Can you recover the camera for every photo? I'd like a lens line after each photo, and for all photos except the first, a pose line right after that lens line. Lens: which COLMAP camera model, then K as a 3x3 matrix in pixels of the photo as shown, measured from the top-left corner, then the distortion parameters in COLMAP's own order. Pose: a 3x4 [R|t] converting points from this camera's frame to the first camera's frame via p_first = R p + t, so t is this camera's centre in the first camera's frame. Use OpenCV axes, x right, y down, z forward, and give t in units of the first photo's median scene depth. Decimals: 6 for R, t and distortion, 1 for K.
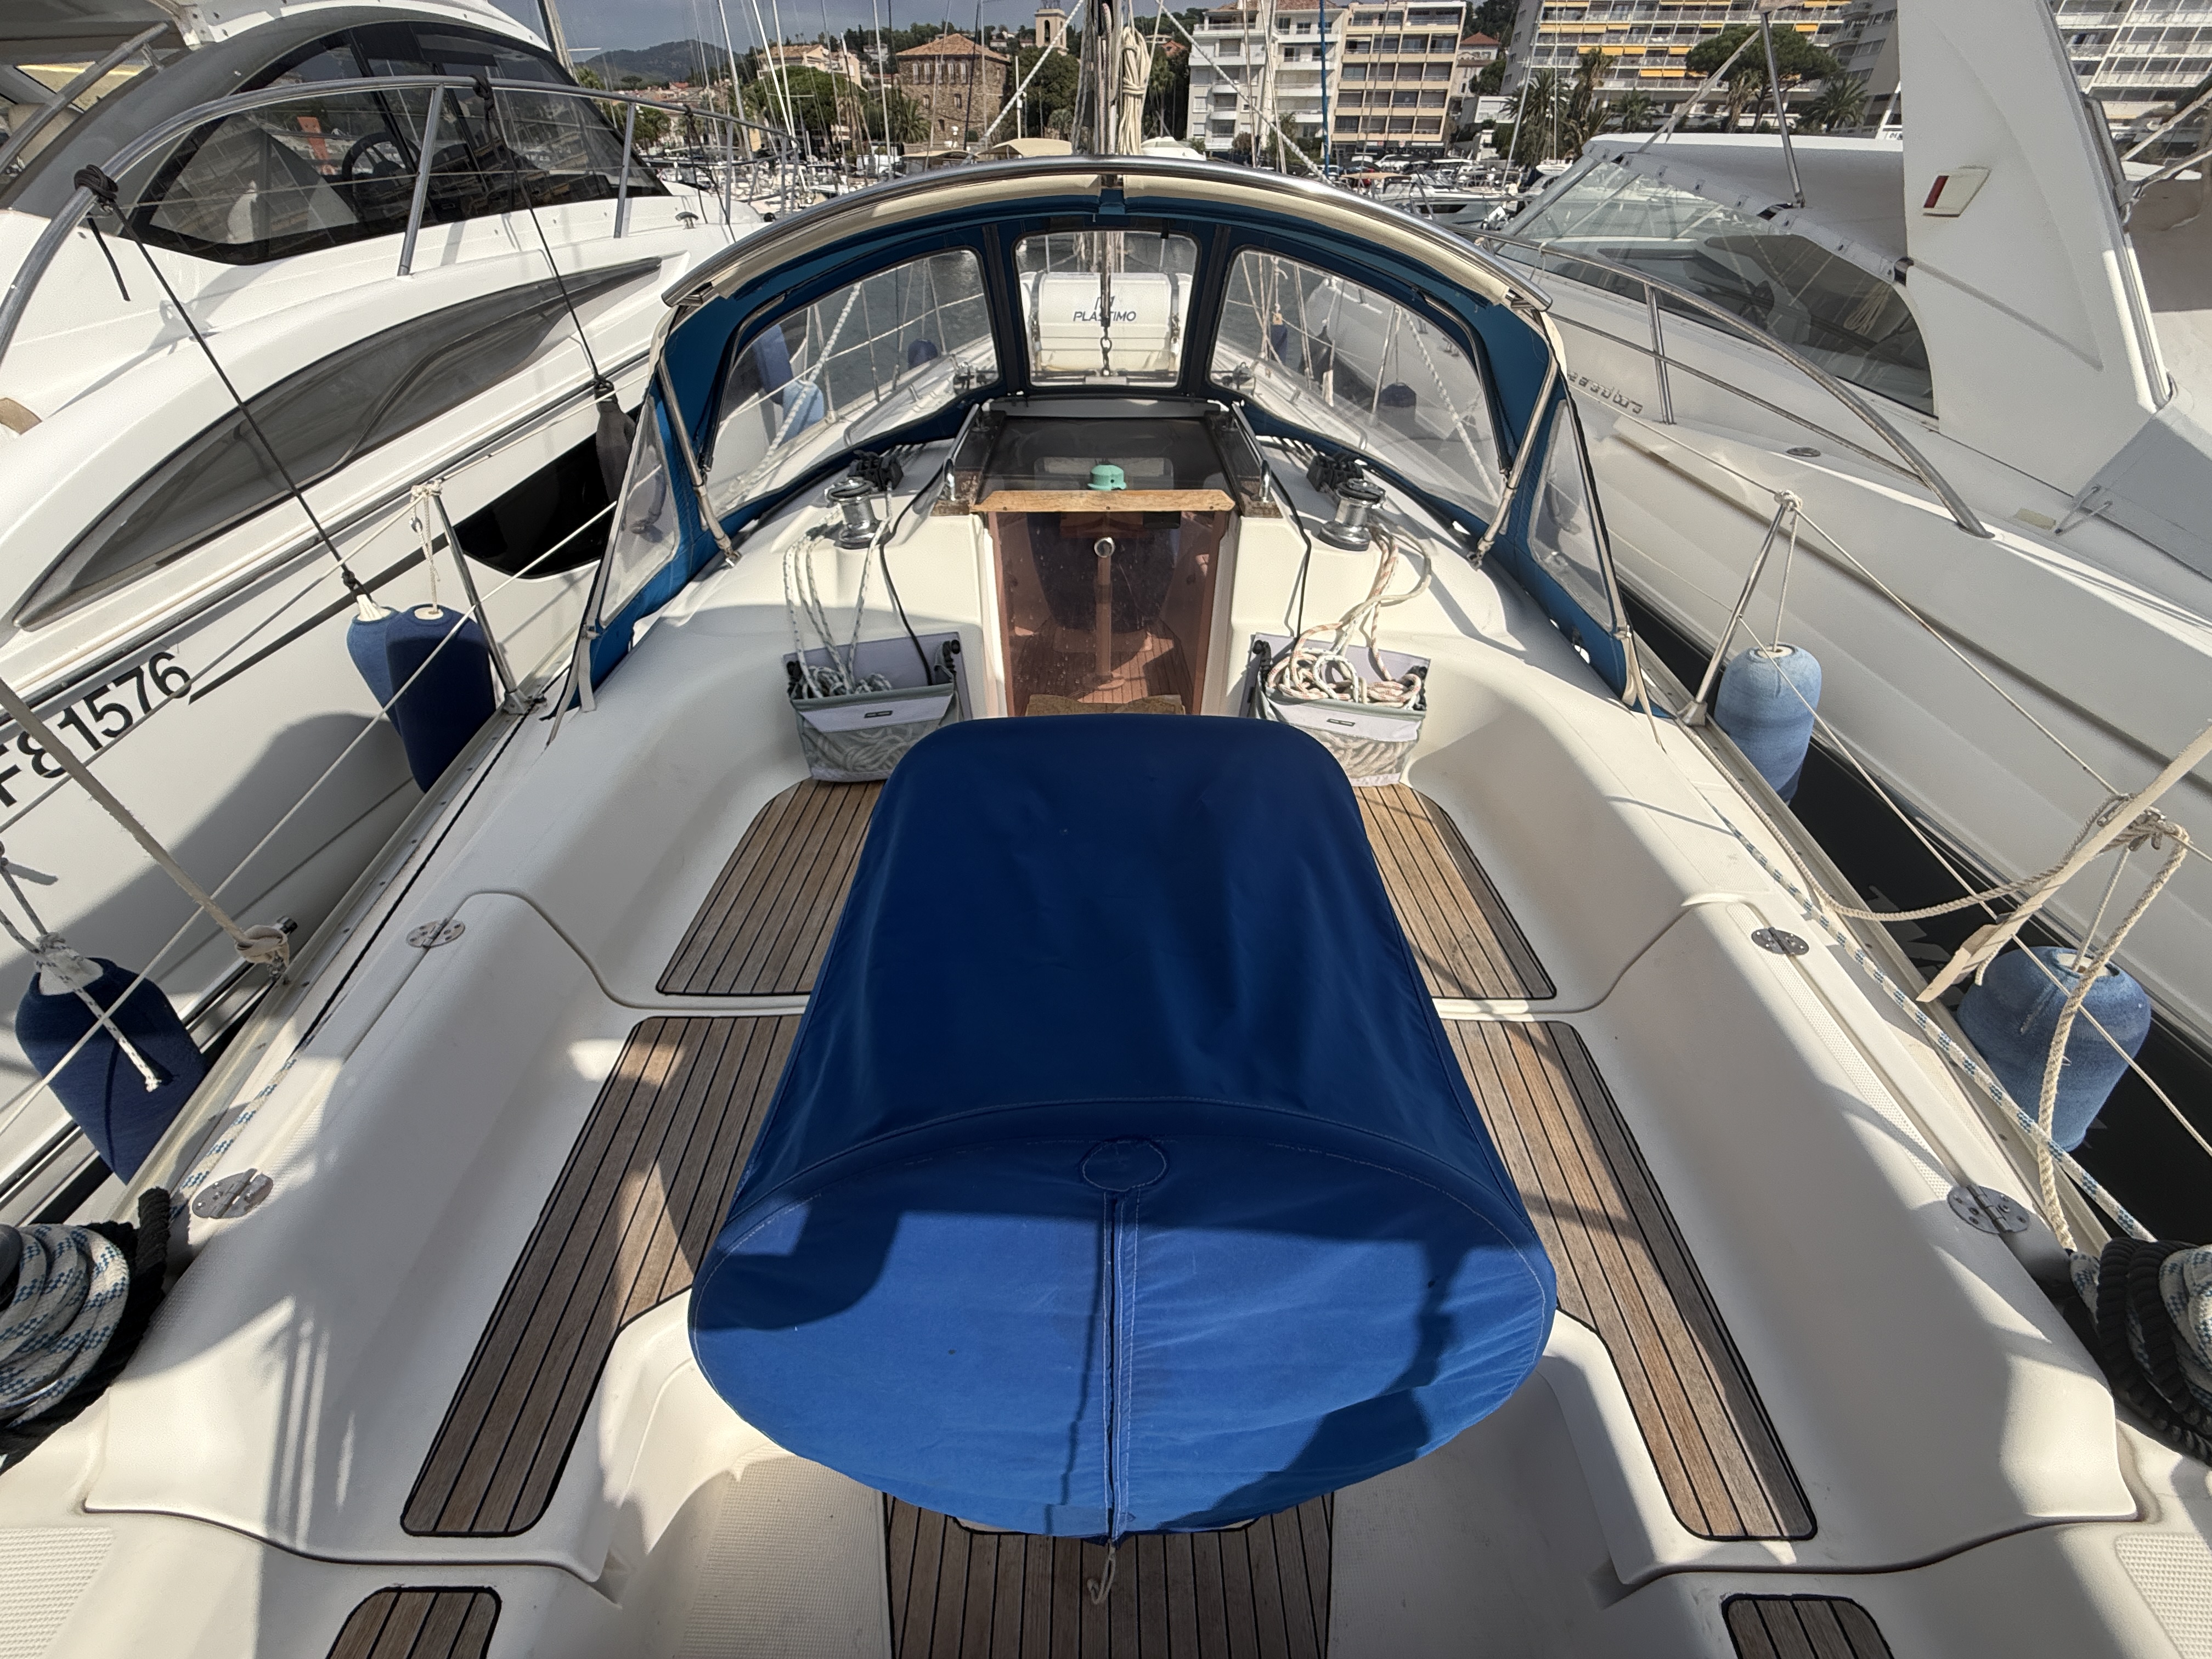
lens RADIAL K [[889.0, 0, 1102.1], [0, 889.0, 830.5], [0, 0, 1]] dist [0.000290, 0.000547]
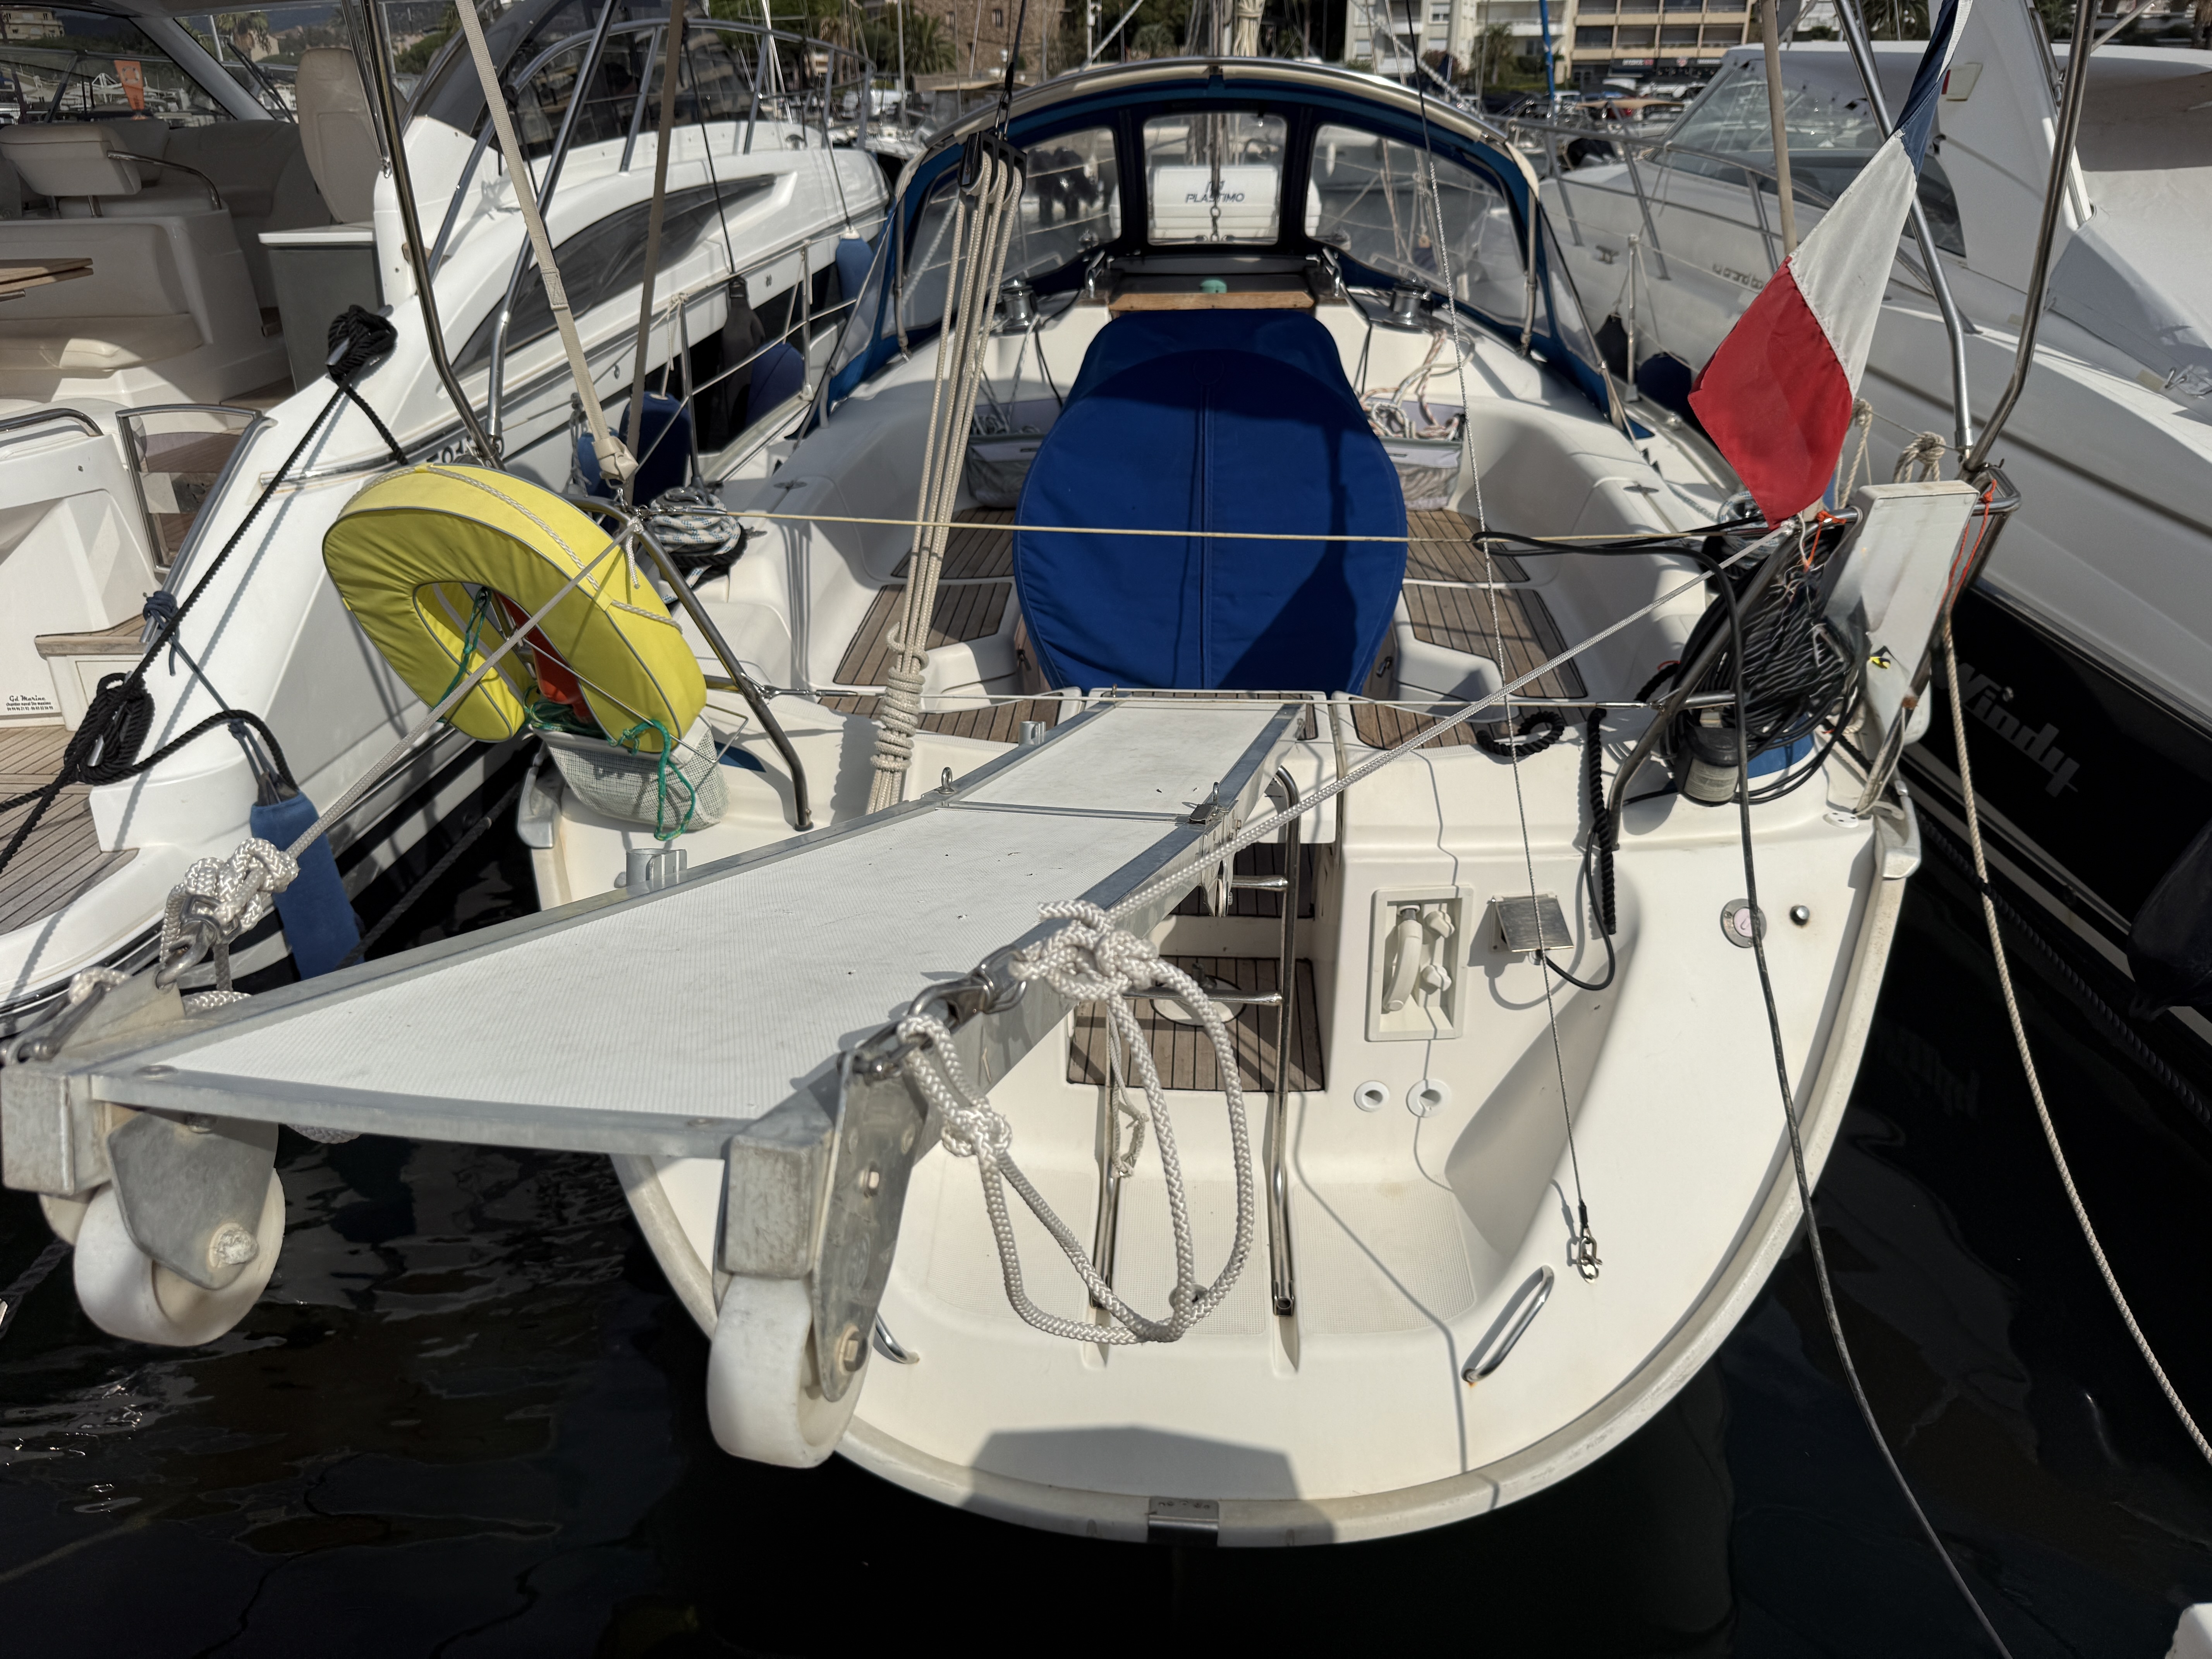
lens RADIAL K [[1547.7, 0, 1060.6], [0, 1547.7, 812.3], [0, 0, 1]] dist [-0.002752, -0.002162]
pose [[0.995815, 0.024035, -0.088178, 0.000350], [-0.041921, 0.977443, -0.206998, 0.732734], [0.081214, 0.209828, 0.974359, -0.922278]]
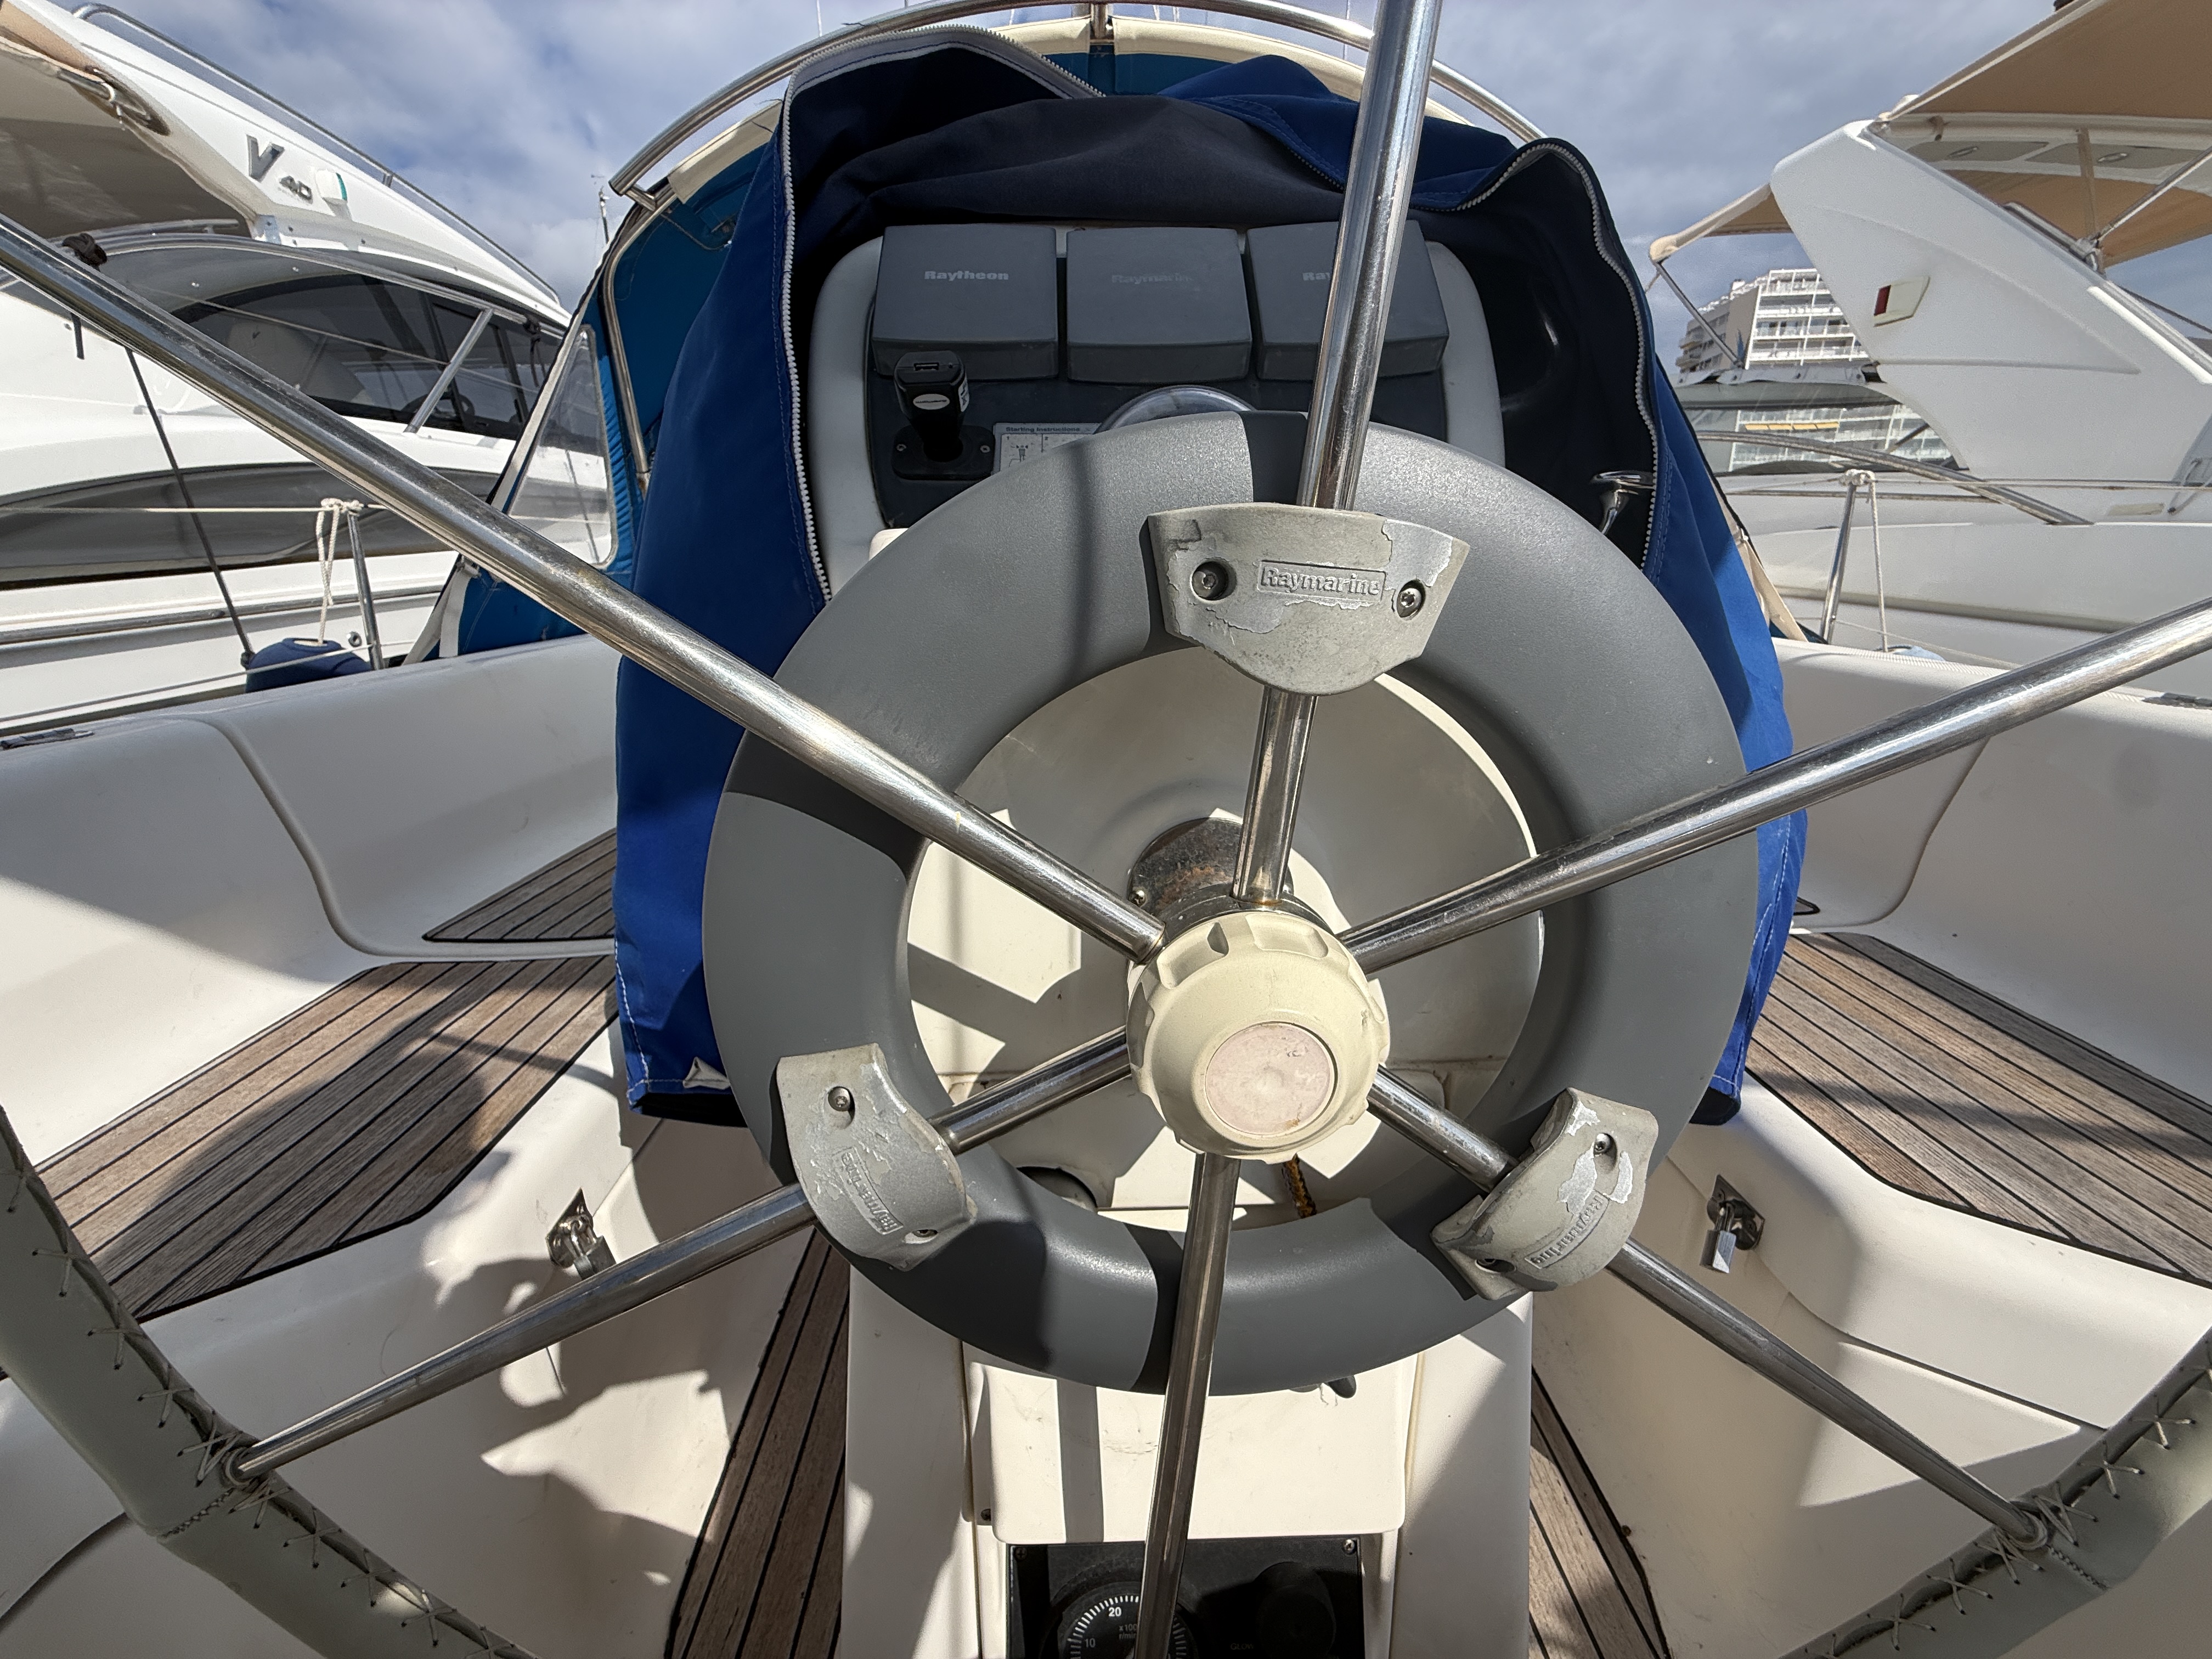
lens RADIAL K [[888.4, 0, 1103.4], [0, 888.4, 828.1], [0, 0, 1]] dist [0.002038, 0.000316]
pose [[0.999619, -0.024420, 0.012856, -0.012579], [0.027390, 0.934876, -0.353915, 0.239641], [-0.003376, 0.354132, 0.935189, 0.257714]]
